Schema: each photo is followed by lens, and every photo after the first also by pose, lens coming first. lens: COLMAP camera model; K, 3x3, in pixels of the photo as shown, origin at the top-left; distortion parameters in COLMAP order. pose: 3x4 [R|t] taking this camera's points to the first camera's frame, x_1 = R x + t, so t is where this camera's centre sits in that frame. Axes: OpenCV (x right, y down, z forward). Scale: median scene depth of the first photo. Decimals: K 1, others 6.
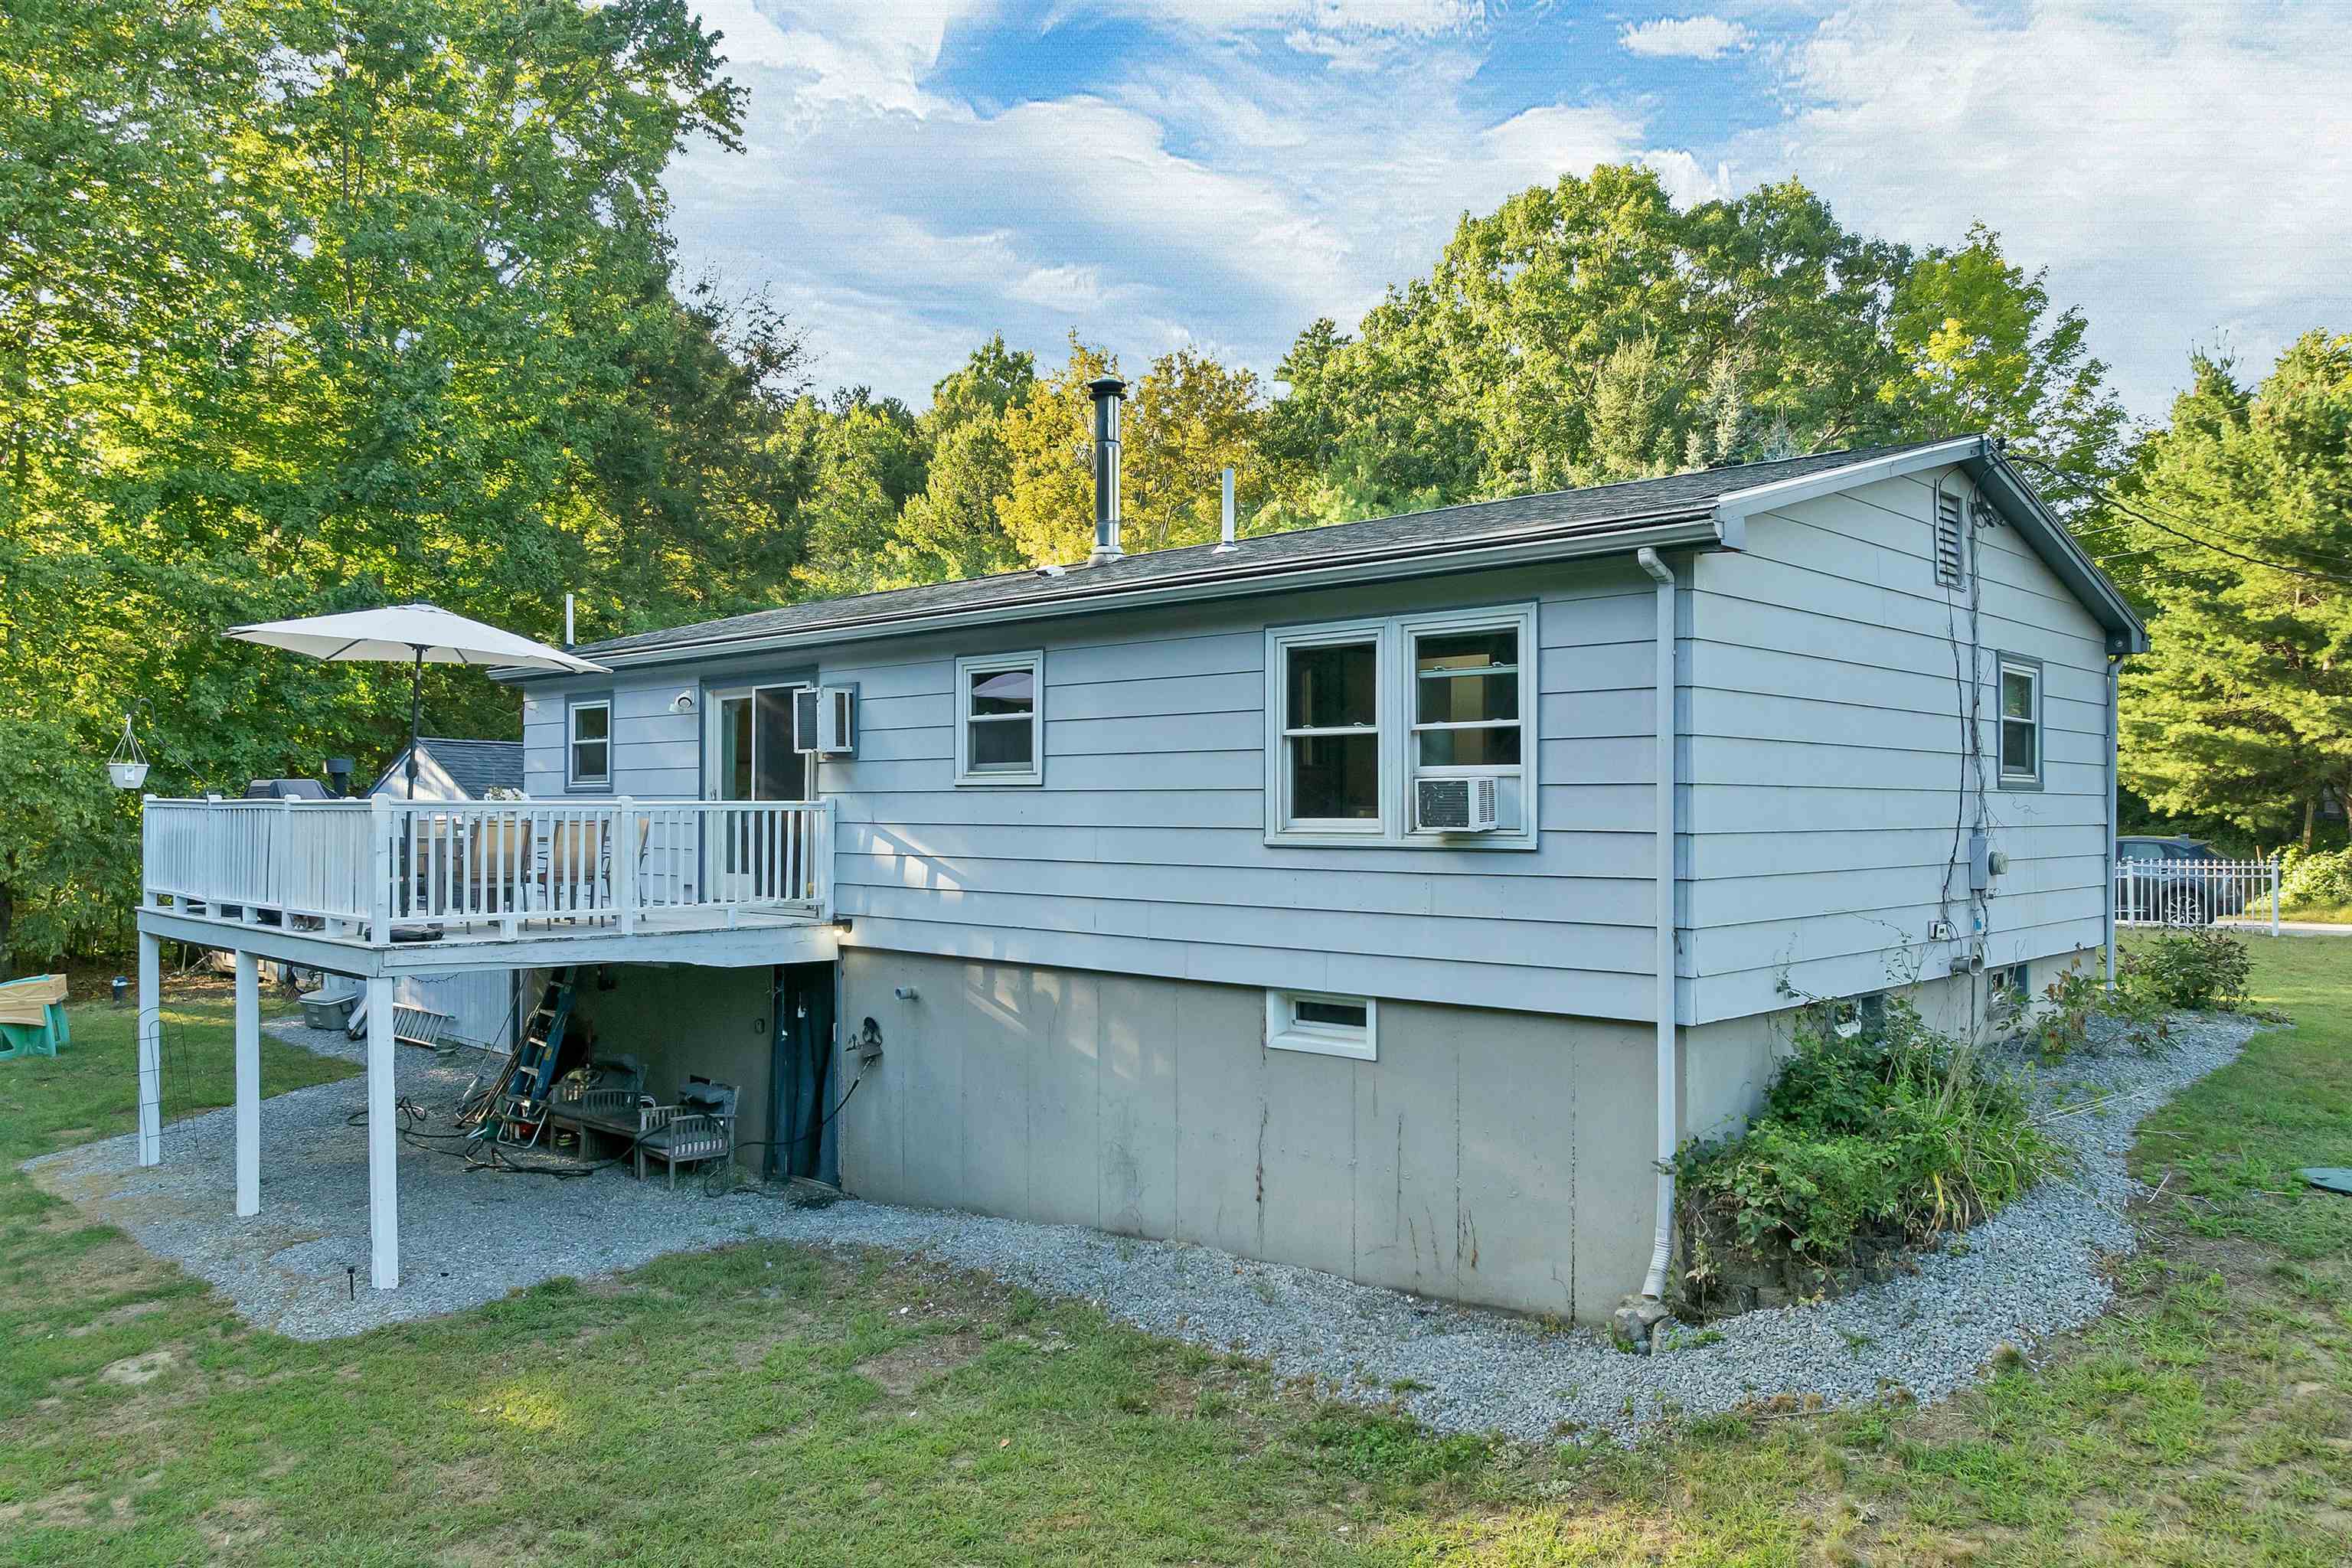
lens RADIAL K [[1695.4, 0, 1187.5], [0, 1695.4, 802.6], [0, 0, 1]] dist [-0.038421, 0.002705]
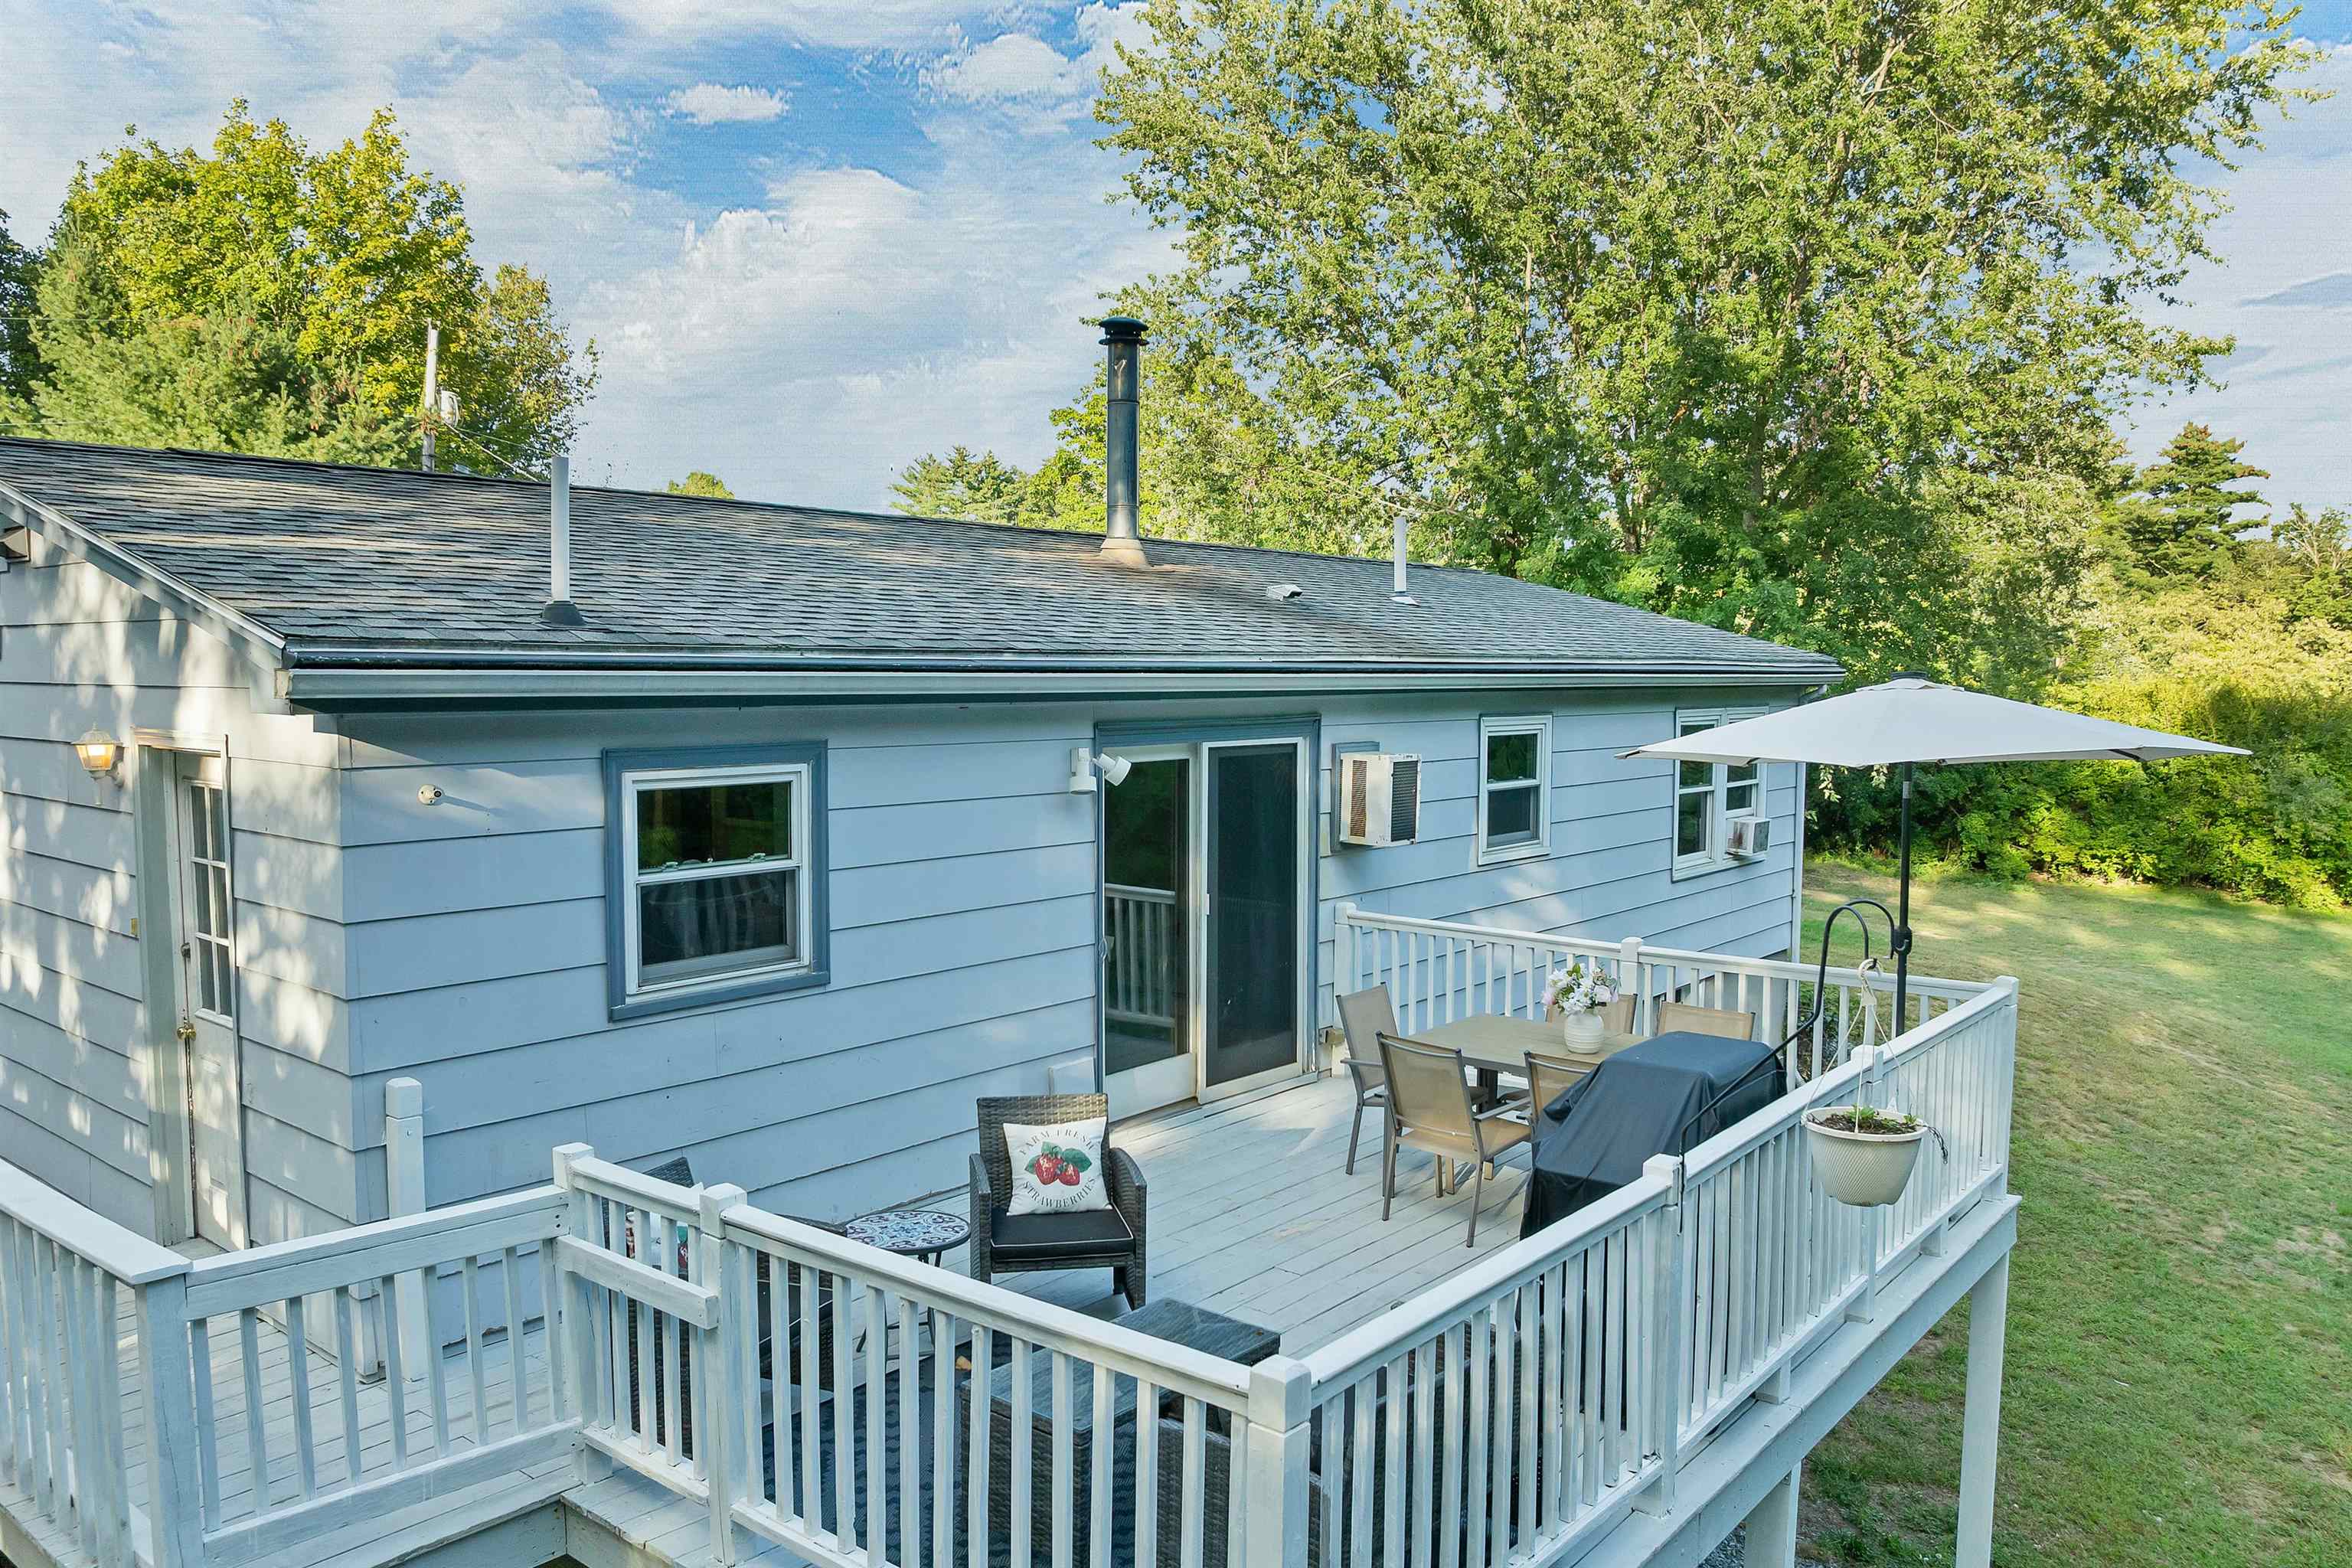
lens RADIAL K [[1695.4, 0, 1187.5], [0, 1695.4, 802.6], [0, 0, 1]] dist [-0.038421, 0.002705]
pose [[-0.079883, -0.083430, 0.993307, -1.068580], [-0.010882, 0.996505, 0.082823, -0.121642], [-0.996745, -0.004194, -0.080512, 1.329480]]
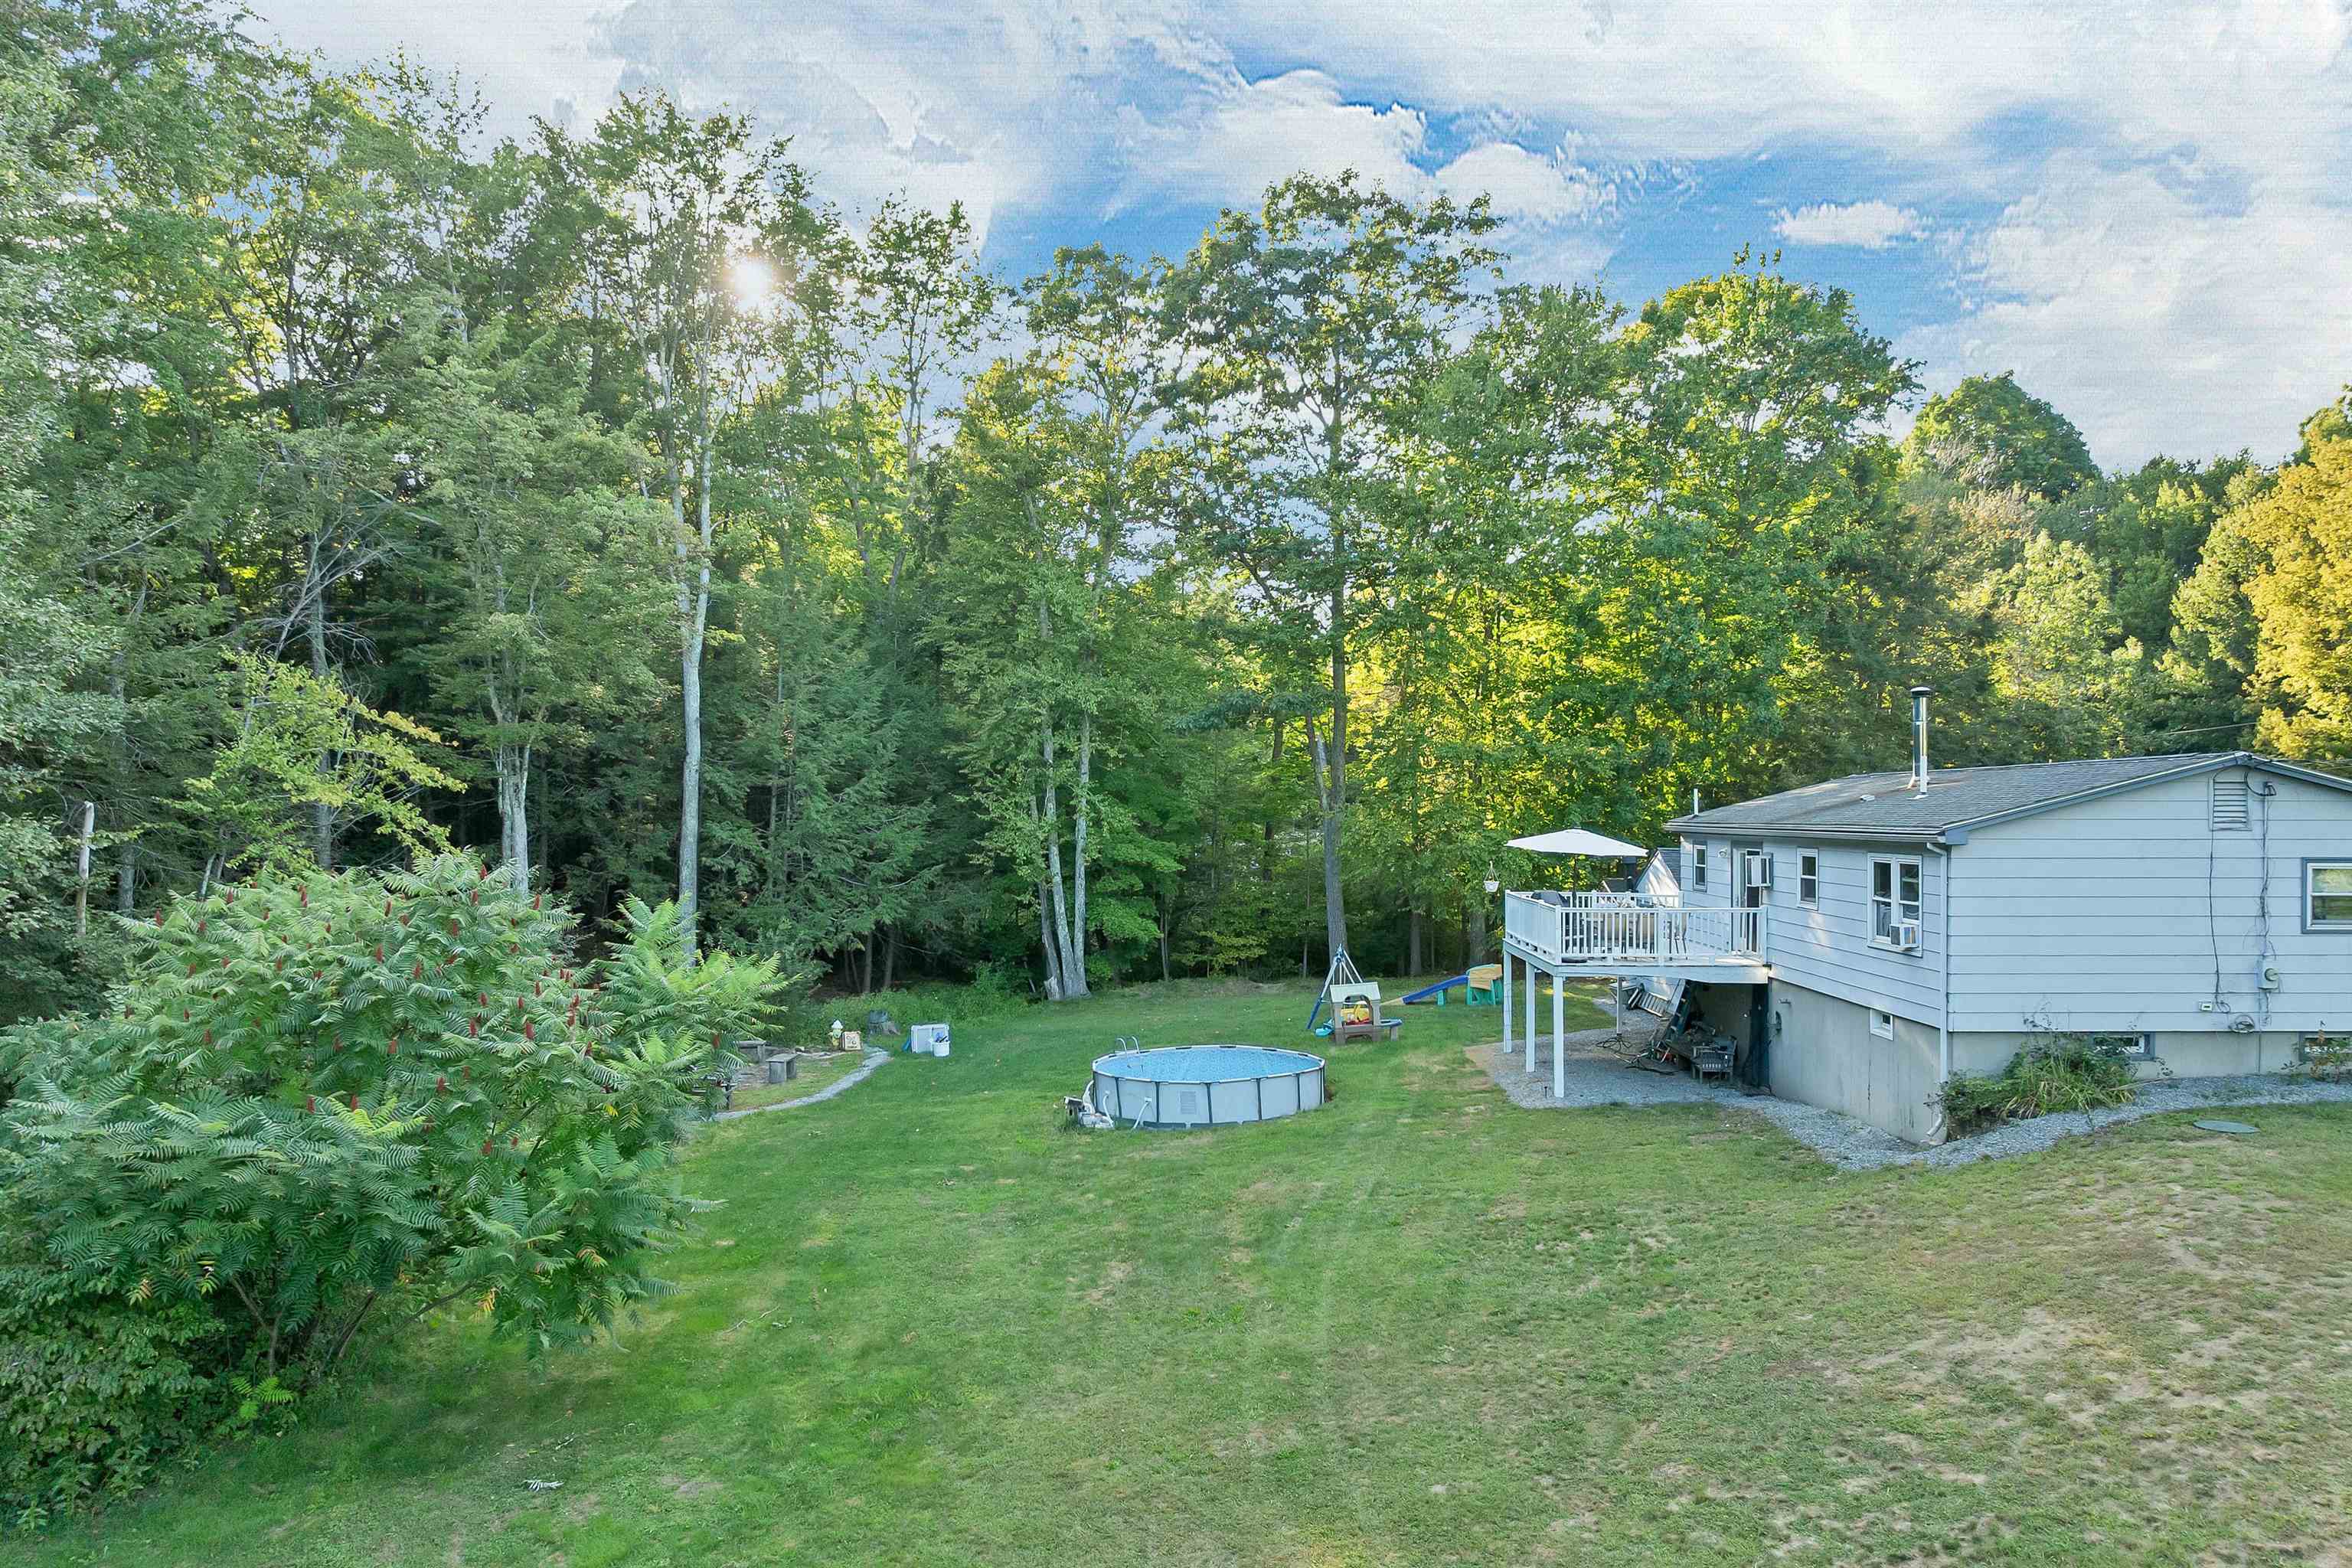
lens RADIAL K [[1695.4, 0, 1187.5], [0, 1695.4, 802.6], [0, 0, 1]] dist [-0.038421, 0.002705]
pose [[0.674612, -0.003426, -0.738165, 1.025006], [0.000750, 0.999992, -0.003955, -0.149649], [0.738173, 0.002114, 0.674609, -1.146076]]
